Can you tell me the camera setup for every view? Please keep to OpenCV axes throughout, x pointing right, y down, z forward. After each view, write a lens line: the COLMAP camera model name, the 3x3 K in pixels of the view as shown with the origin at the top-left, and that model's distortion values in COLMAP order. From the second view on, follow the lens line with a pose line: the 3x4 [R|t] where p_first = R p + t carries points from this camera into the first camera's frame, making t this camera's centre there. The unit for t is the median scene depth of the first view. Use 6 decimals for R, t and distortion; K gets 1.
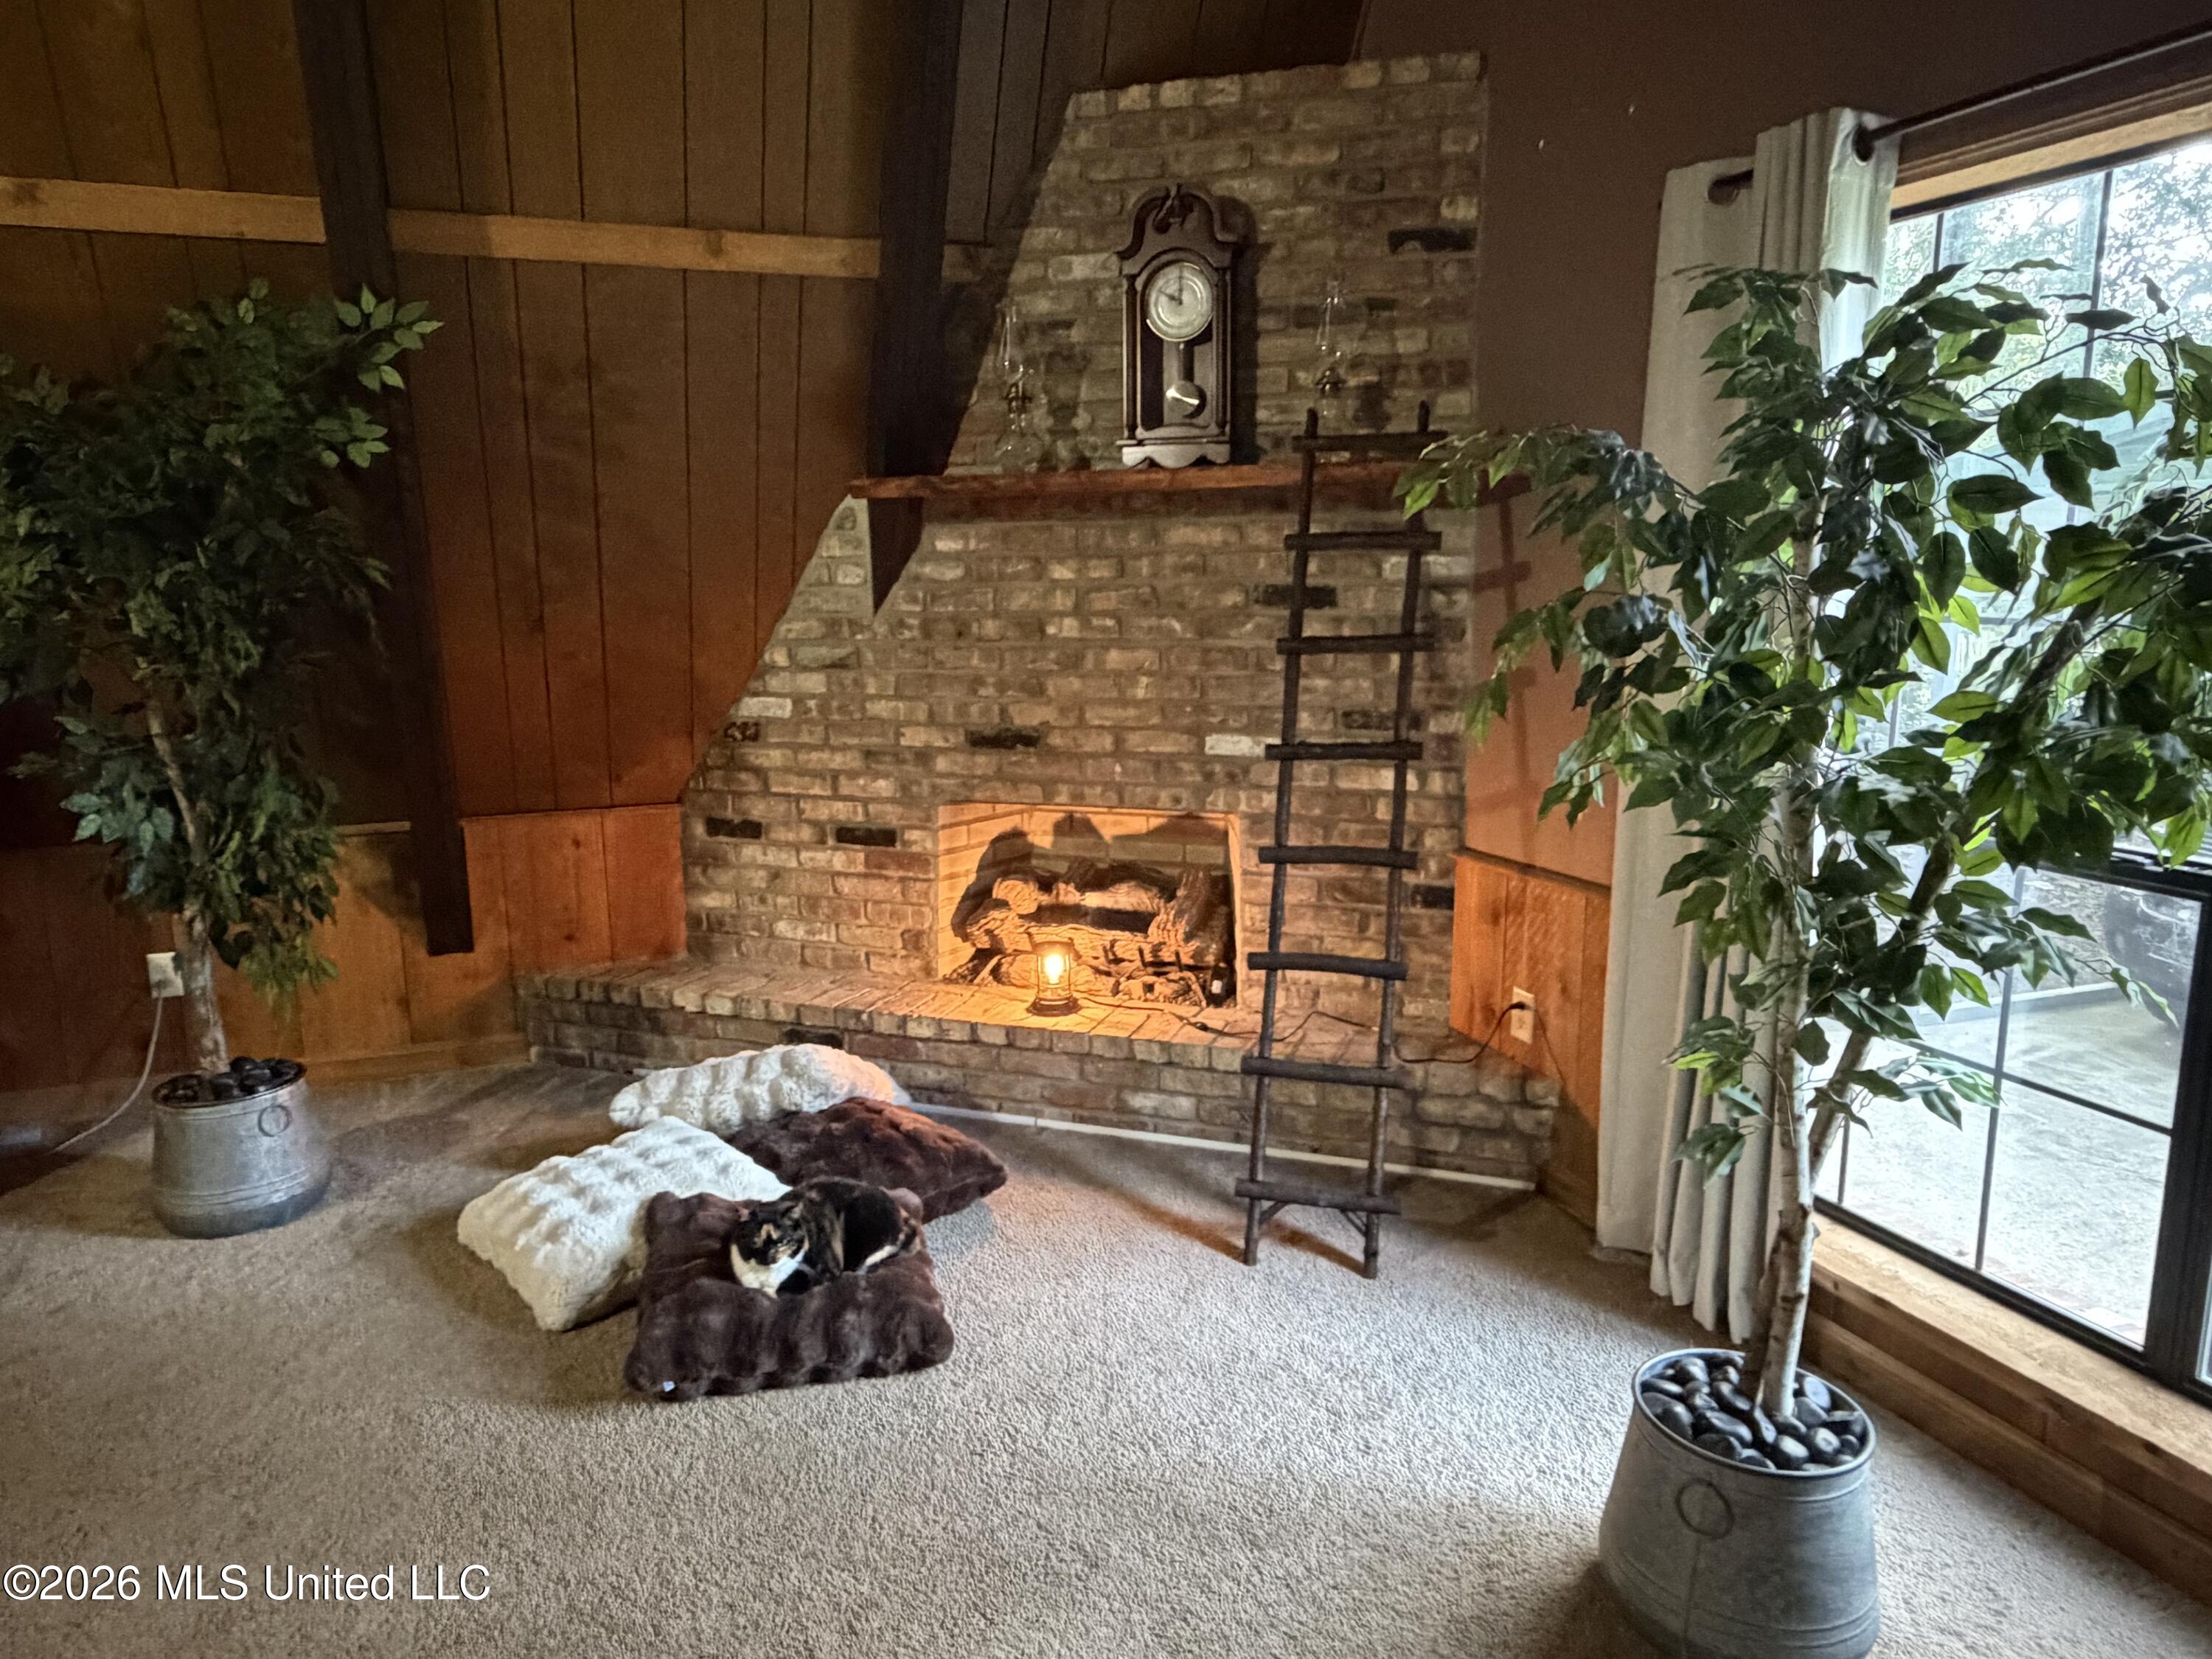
lens RADIAL K [[1443.1, 0, 1106.0], [0, 1443.1, 829.5], [0, 0, 1]] dist [-0.005461, 0.000013]
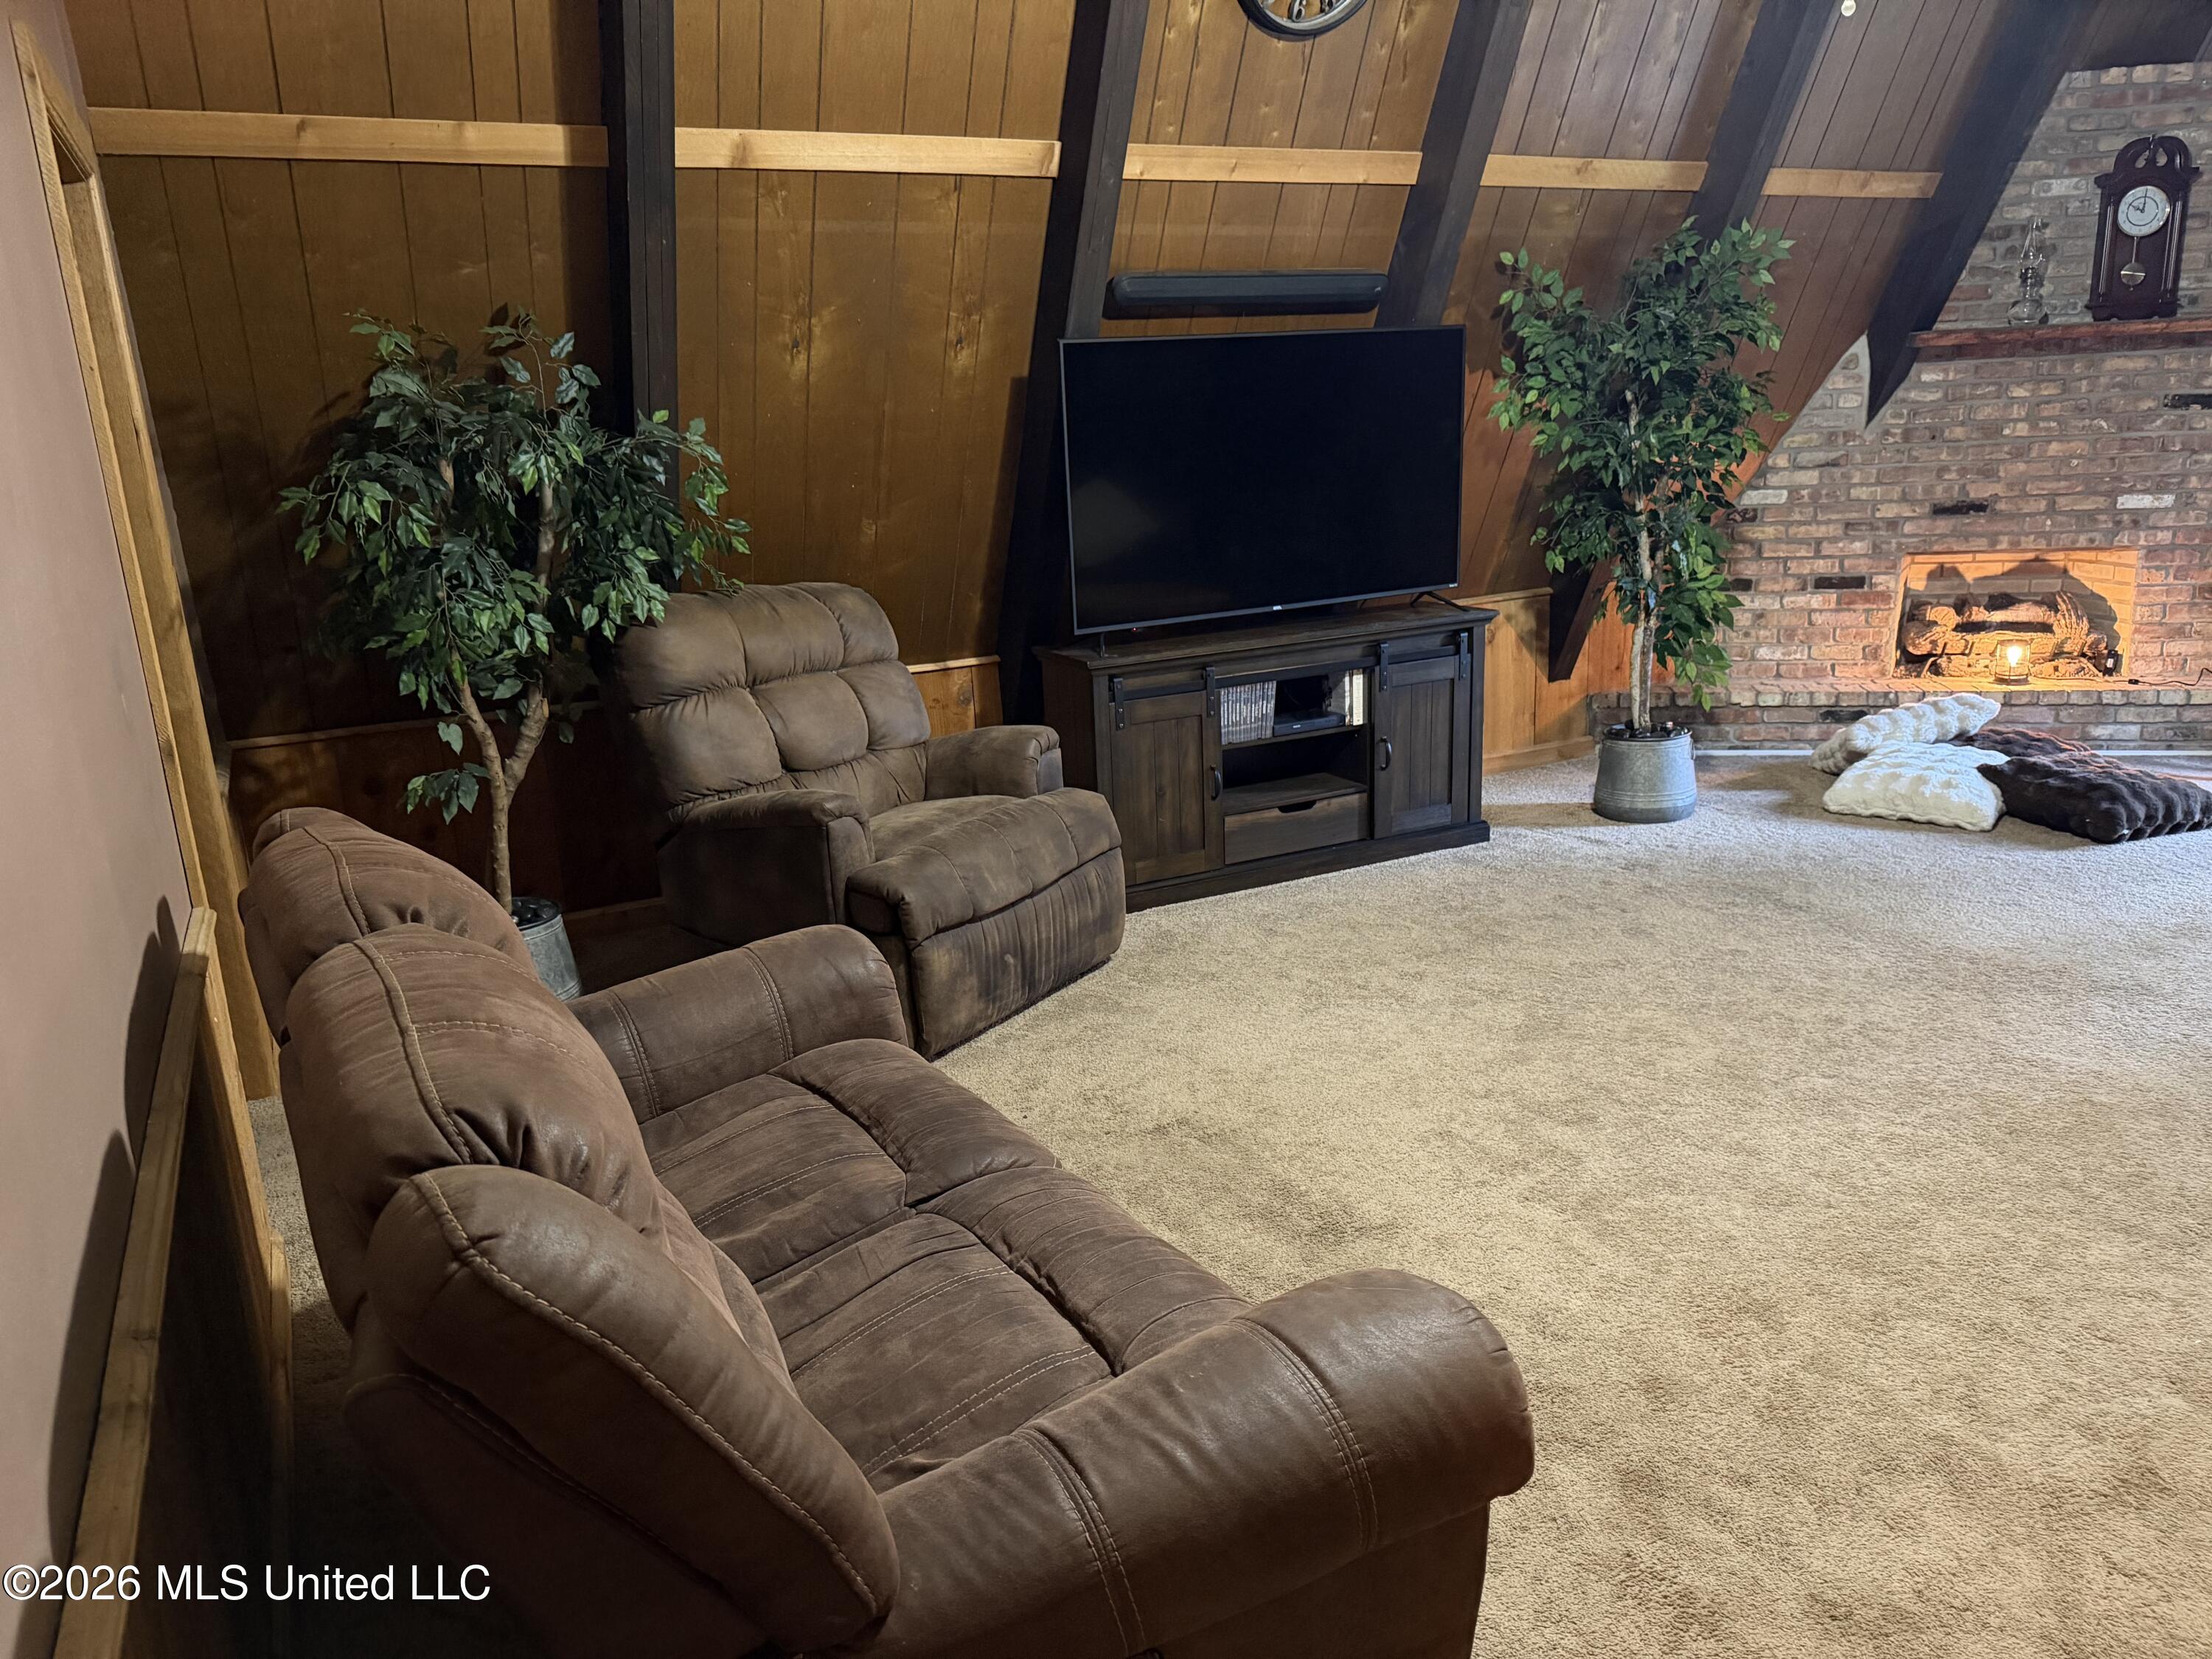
lens RADIAL K [[1559.3, 0, 1099.0], [0, 1559.3, 842.8], [0, 0, 1]] dist [0.004225, -0.014397]
pose [[0.994376, -0.063512, 0.084751, -1.112727], [0.056477, 0.994950, 0.082978, 0.097793], [-0.089593, -0.077725, 0.992941, -0.549738]]
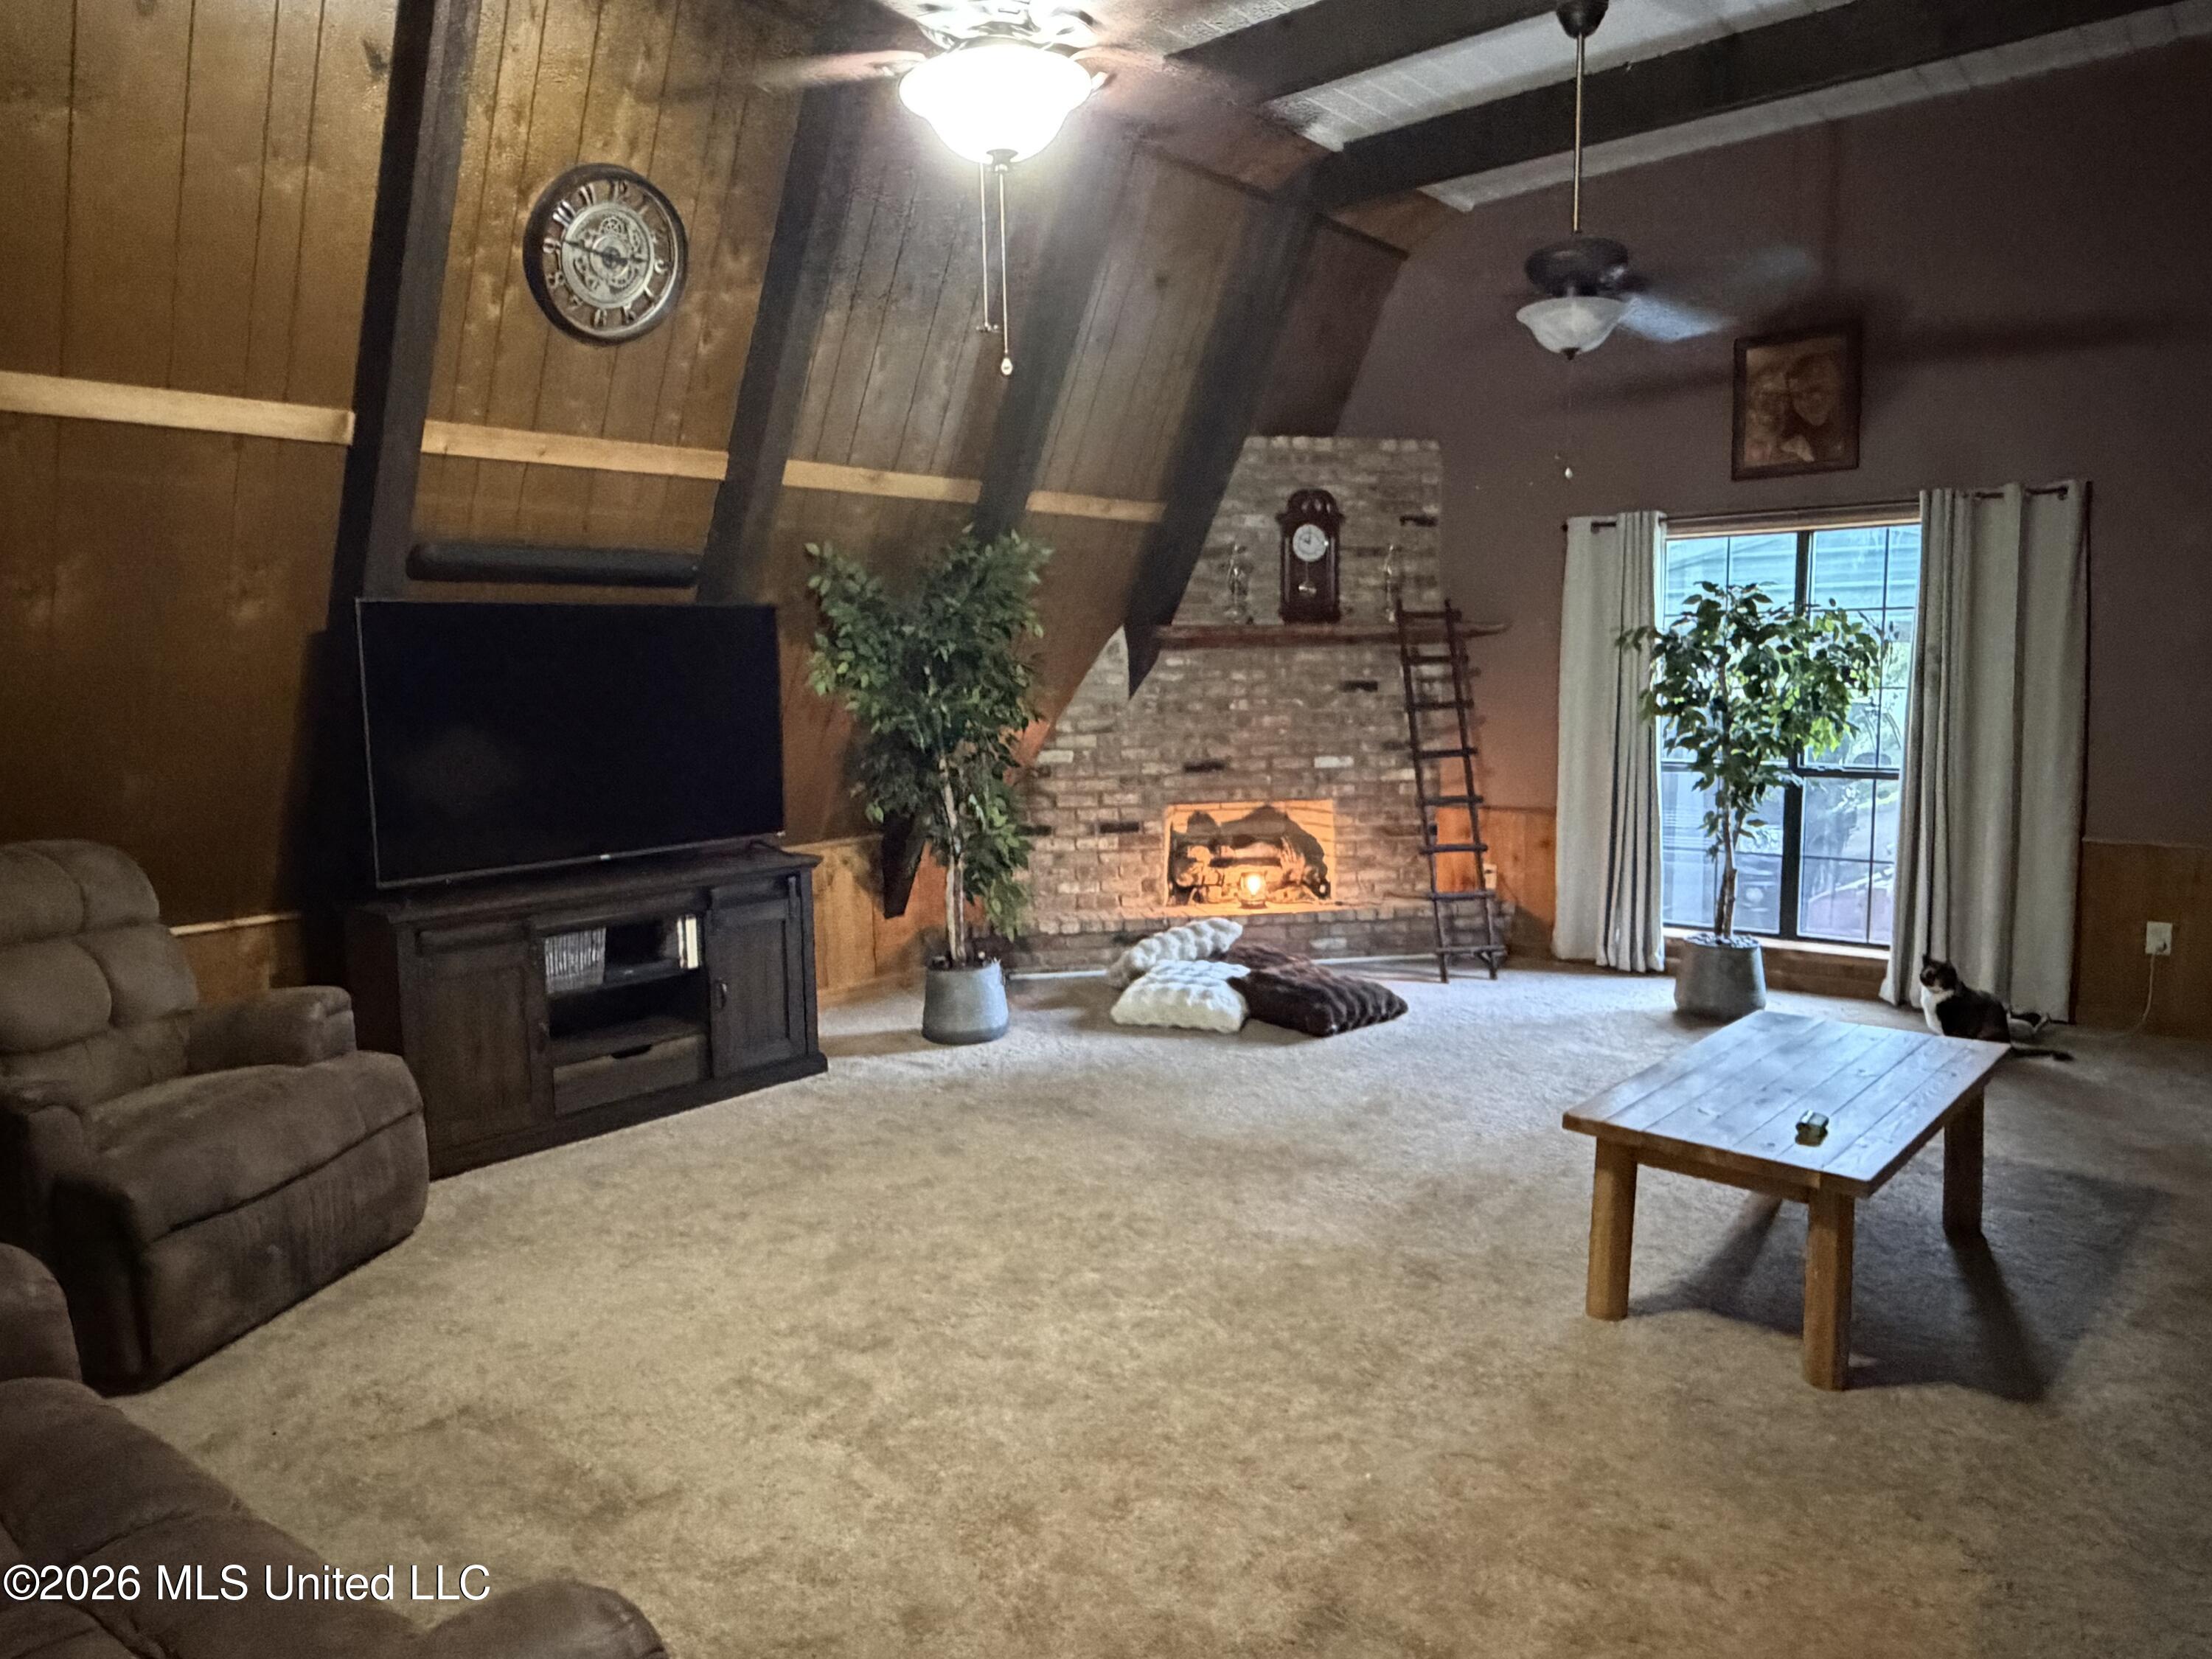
lens RADIAL K [[1456.0, 0, 1099.6], [0, 1456.0, 814.3], [0, 0, 1]] dist [0.022834, -0.000822]
pose [[0.882149, -0.054776, 0.467774, -1.051416], [0.093370, 0.993840, -0.059704, 0.095267], [-0.461622, 0.096344, 0.881829, -0.560624]]
